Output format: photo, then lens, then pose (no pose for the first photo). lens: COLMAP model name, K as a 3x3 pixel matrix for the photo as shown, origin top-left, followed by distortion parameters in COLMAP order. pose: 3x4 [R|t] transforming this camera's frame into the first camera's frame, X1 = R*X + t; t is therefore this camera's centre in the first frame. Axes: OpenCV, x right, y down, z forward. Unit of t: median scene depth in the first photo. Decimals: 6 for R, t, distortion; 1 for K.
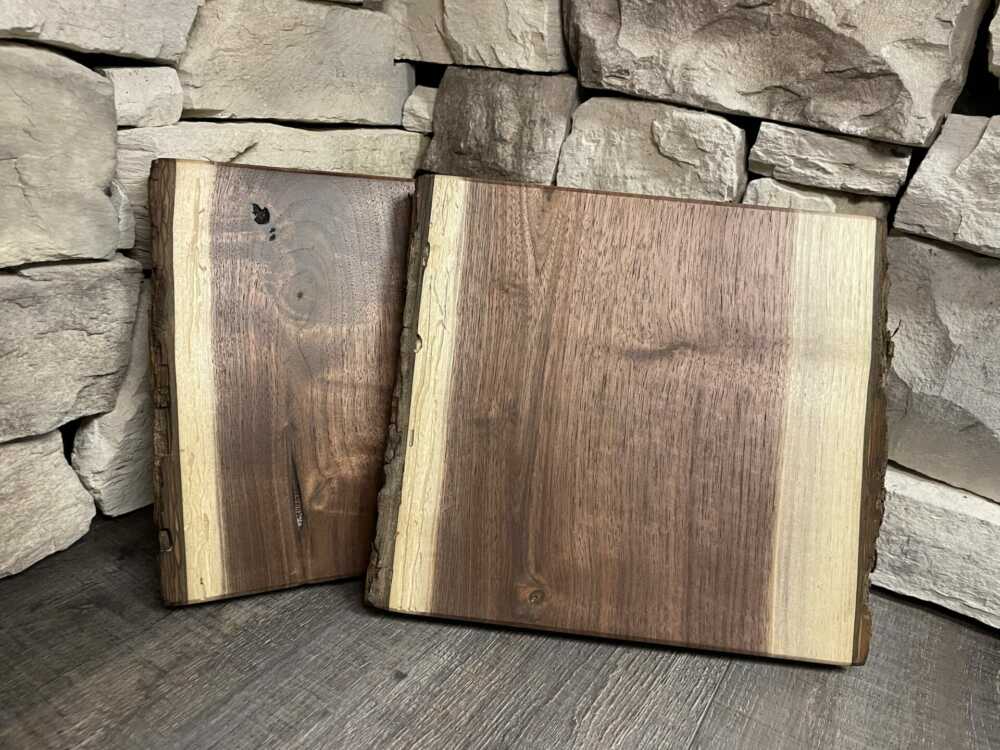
lens RADIAL K [[774.0, 0, 506.6], [0, 774.0, 370.8], [0, 0, 1]] dist [0.048293, -0.090048]
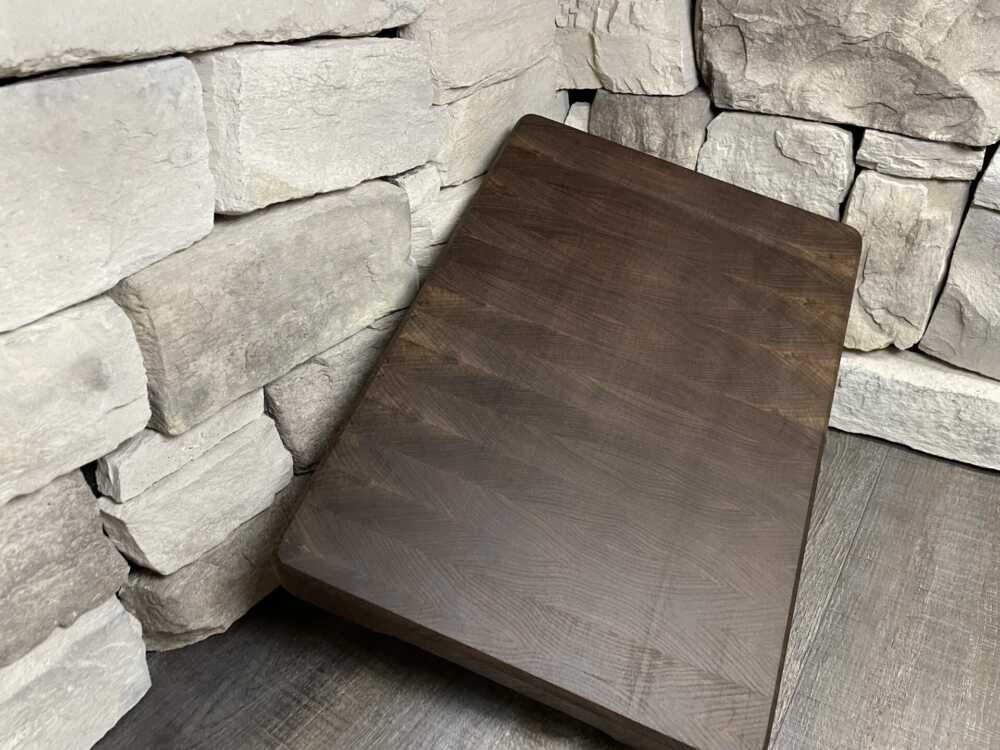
lens RADIAL K [[774.0, 0, 479.7], [0, 774.0, 380.2], [0, 0, 1]] dist [0.048293, -0.090048]
pose [[0.985566, -0.100123, -0.136506, -0.176202], [0.123867, 0.976140, 0.178344, -0.229732], [0.115393, -0.192679, 0.974453, -0.431452]]
